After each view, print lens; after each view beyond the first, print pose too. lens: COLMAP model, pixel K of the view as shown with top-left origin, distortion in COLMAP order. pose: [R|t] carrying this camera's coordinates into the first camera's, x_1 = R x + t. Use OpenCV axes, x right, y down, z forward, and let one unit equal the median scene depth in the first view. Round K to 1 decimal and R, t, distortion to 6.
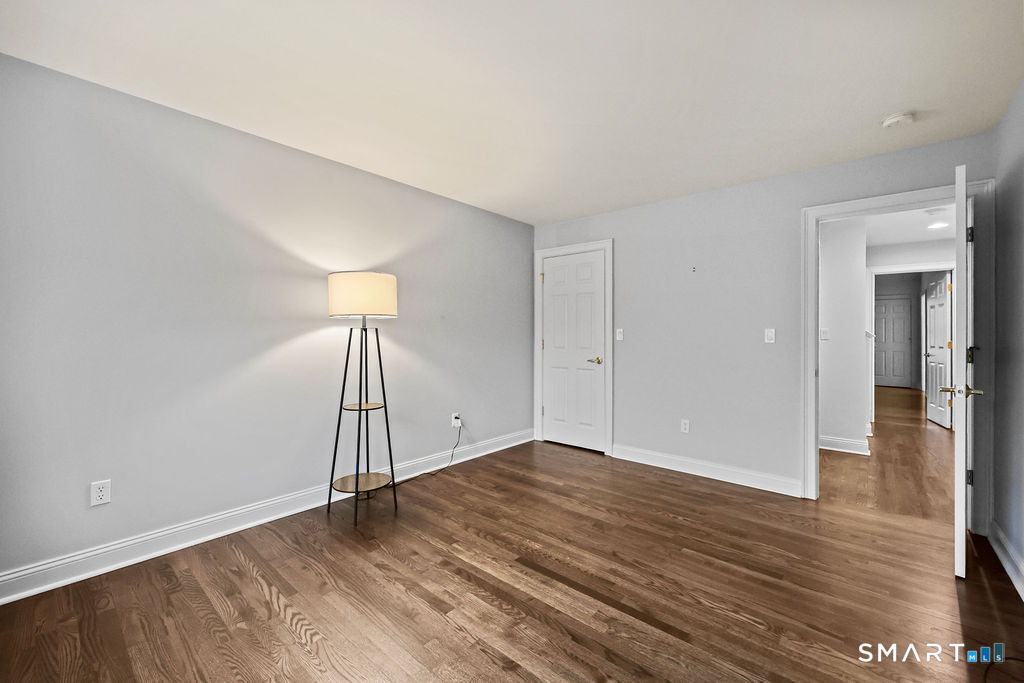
lens RADIAL K [[414.6, 0, 516.6], [0, 414.6, 339.9], [0, 0, 1]] dist [0.001214, -0.000521]
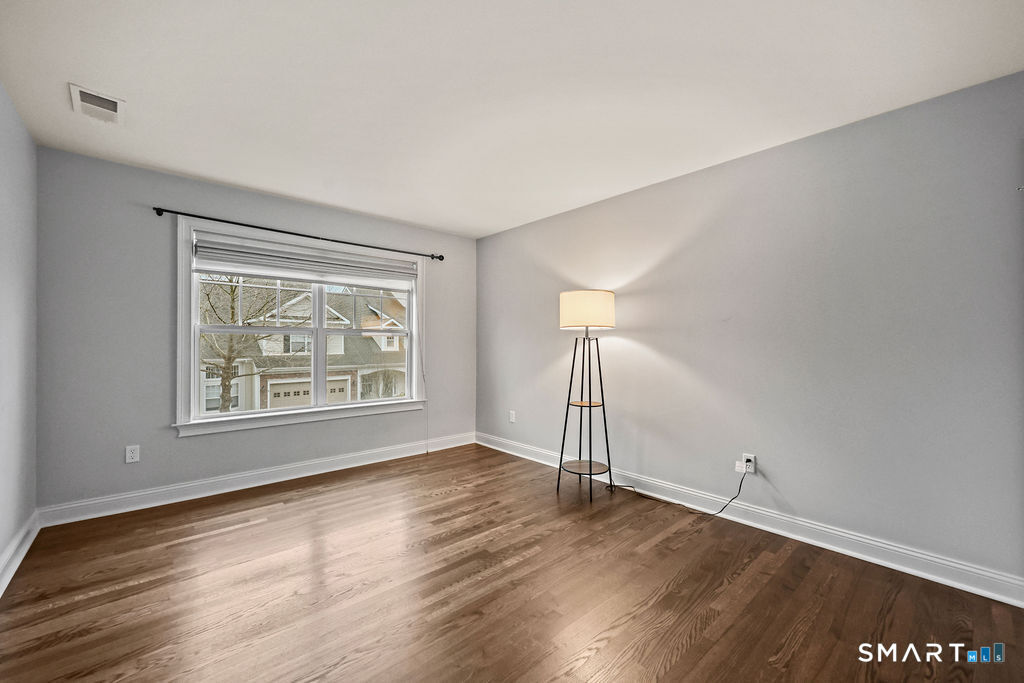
lens RADIAL K [[414.6, 0, 516.6], [0, 414.6, 339.9], [0, 0, 1]] dist [0.001214, -0.000521]
pose [[-0.121285, -0.007013, -0.992593, 0.904654], [-0.013297, 0.999897, -0.005440, -0.014858], [0.992529, 0.012538, -0.121366, 1.014998]]
